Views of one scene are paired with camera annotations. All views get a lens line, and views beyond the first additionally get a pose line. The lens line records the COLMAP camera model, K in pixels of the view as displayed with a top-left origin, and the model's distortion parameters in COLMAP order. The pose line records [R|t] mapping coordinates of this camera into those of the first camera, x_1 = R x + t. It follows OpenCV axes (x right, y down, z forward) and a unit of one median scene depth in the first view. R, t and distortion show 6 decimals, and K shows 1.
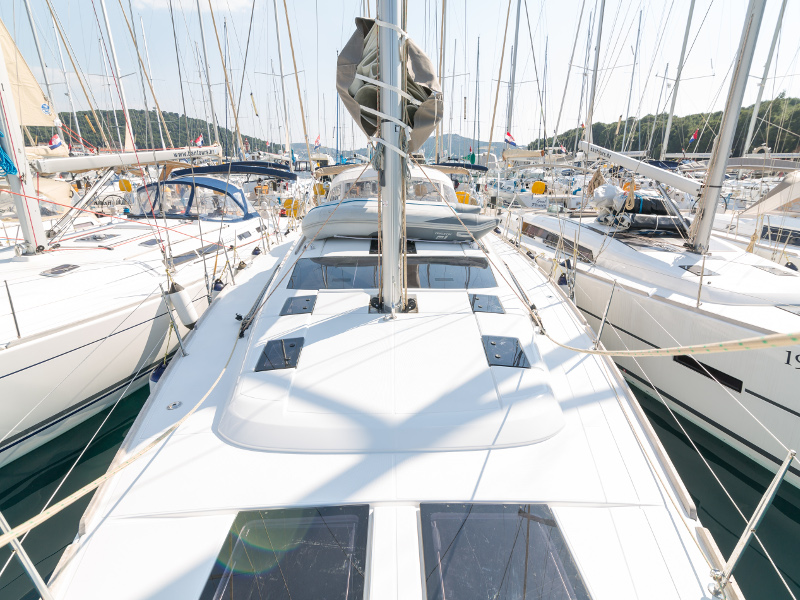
lens RADIAL K [[404.0, 0, 404.2], [0, 404.0, 297.7], [0, 0, 1]] dist [-0.001434, -0.000034]
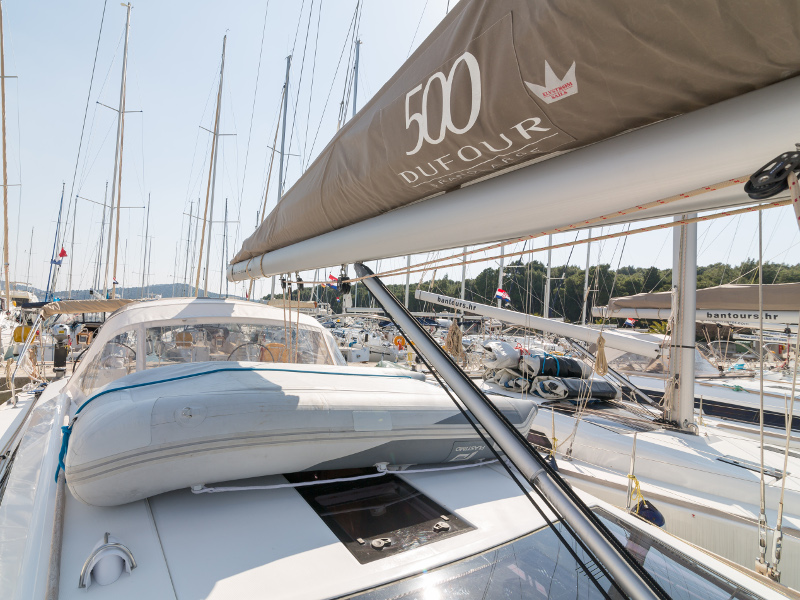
lens RADIAL K [[415.2, 0, 360.6], [0, 415.2, 298.9], [0, 0, 1]] dist [-0.003205, 0.000650]
pose [[0.877368, 0.068518, 0.474902, -0.163184], [0.102452, 0.940175, -0.324923, -0.127767], [-0.468753, 0.333732, 0.817859, 0.462786]]
